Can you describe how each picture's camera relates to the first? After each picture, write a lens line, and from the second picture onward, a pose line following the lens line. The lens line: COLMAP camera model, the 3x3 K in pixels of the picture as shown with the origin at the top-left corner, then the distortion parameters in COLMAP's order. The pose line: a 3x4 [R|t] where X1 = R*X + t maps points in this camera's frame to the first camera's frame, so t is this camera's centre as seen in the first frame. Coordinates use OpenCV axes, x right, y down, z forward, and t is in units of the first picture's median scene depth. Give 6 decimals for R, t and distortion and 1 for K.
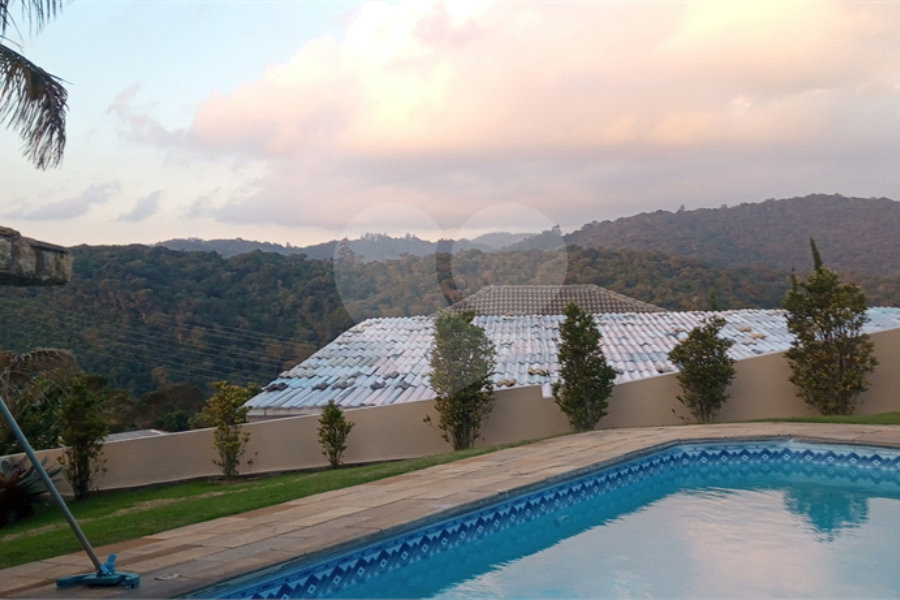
lens RADIAL K [[986.2, 0, 462.7], [0, 986.2, 295.0], [0, 0, 1]] dist [0.159230, -0.322814]
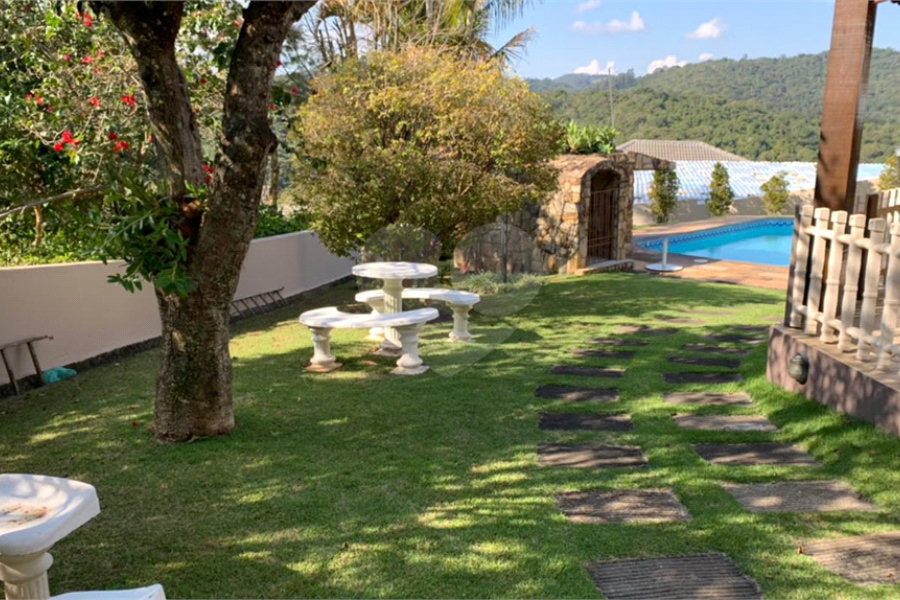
lens RADIAL K [[986.2, 0, 462.7], [0, 986.2, 295.0], [0, 0, 1]] dist [0.159230, -0.322814]
pose [[0.998501, 0.045619, -0.030229, -0.054828], [-0.039598, 0.983536, 0.176319, -0.010189], [0.037775, -0.174857, 0.983869, -0.183418]]
